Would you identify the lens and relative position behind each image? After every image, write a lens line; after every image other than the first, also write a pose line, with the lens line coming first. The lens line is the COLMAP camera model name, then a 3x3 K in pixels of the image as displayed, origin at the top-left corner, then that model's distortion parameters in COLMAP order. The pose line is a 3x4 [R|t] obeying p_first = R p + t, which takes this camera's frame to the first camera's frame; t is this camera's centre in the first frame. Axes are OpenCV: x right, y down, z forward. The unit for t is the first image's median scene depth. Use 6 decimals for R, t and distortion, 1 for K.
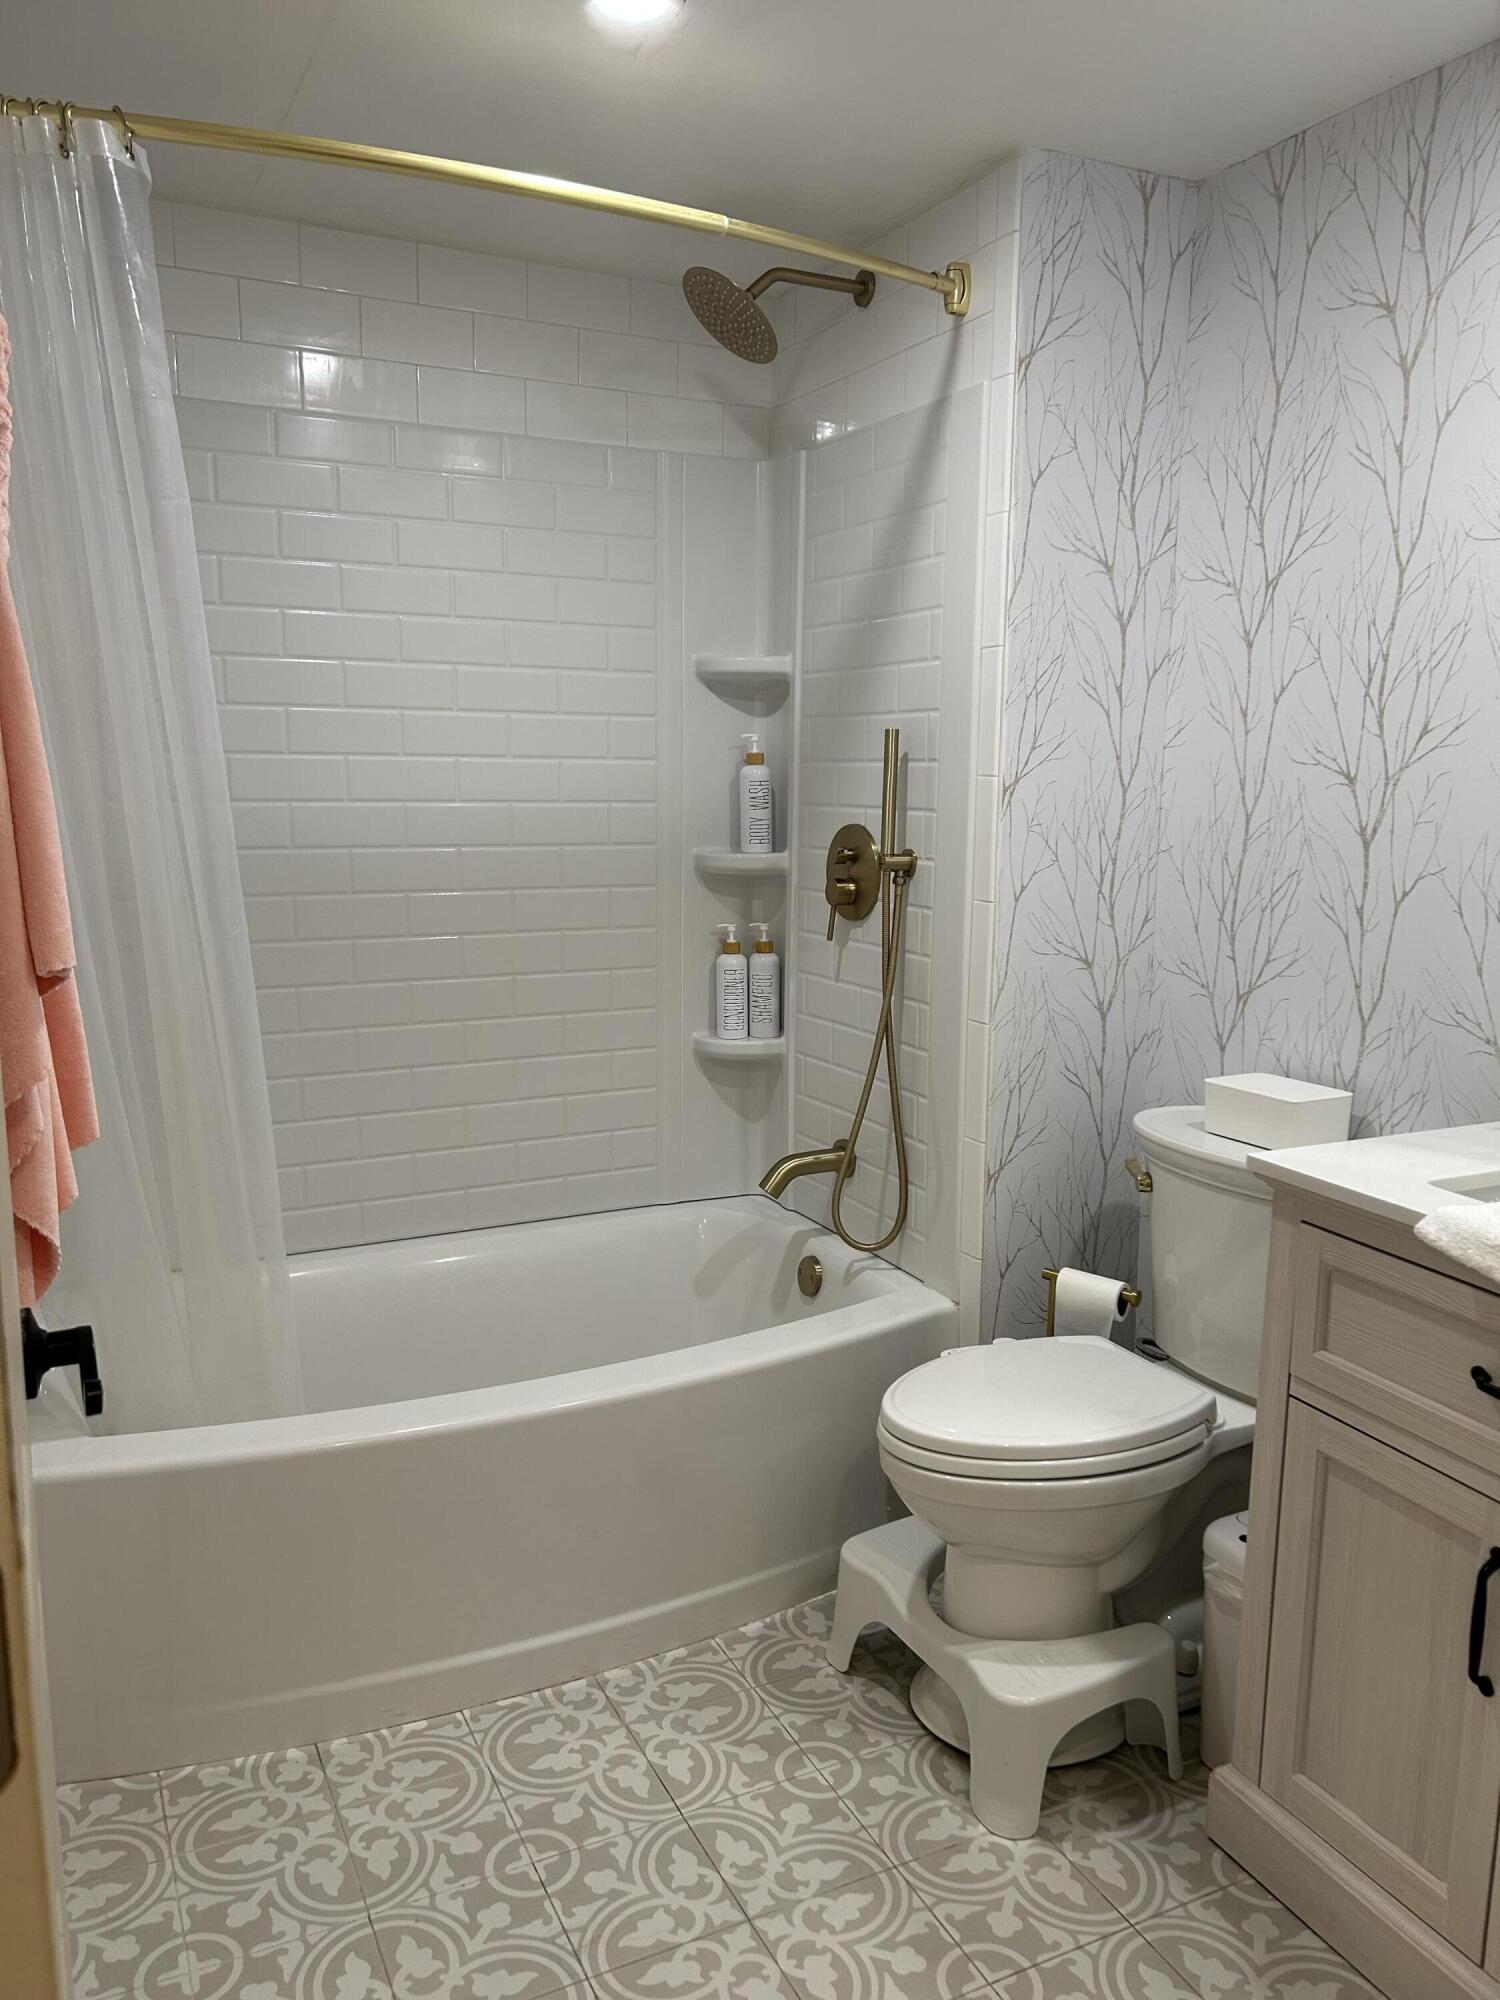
lens RADIAL K [[1489.1, 0, 750.0], [0, 1489.1, 1000.0], [0, 0, 1]] dist [0.055088, -0.053696]
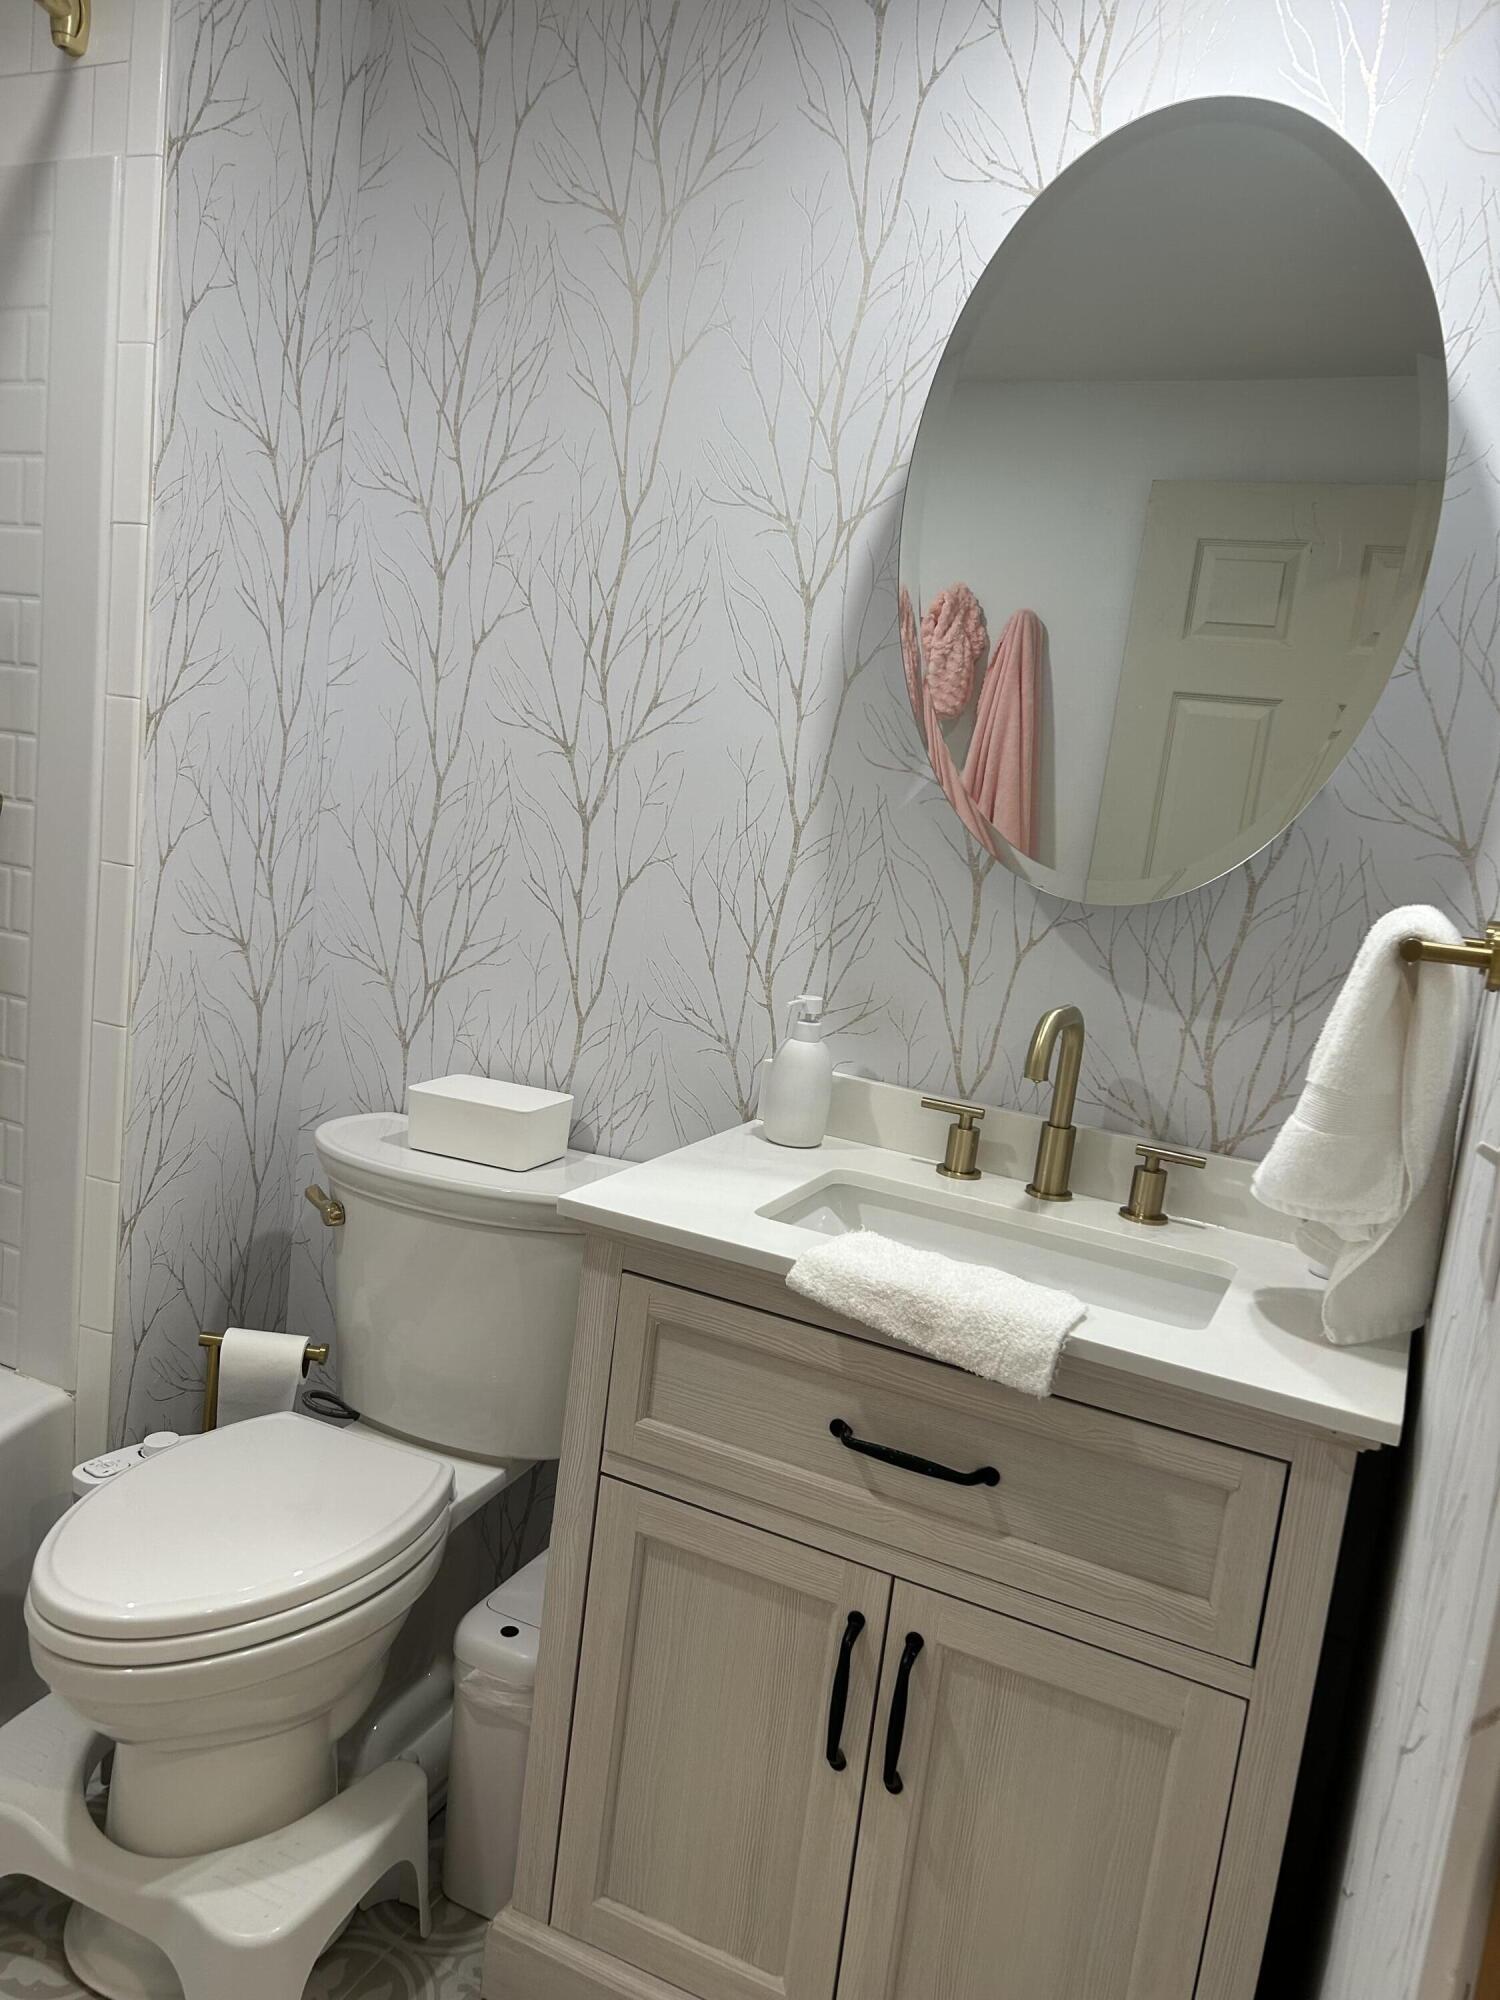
lens RADIAL K [[1503.0, 0, 738.4], [0, 1503.0, 1010.1], [0, 0, 1]] dist [0.059742, -0.067069]
pose [[0.779008, -0.026013, 0.626474, -0.084506], [-0.002554, 0.998999, 0.044657, -0.029167], [-0.627009, -0.036388, 0.778162, 0.217772]]
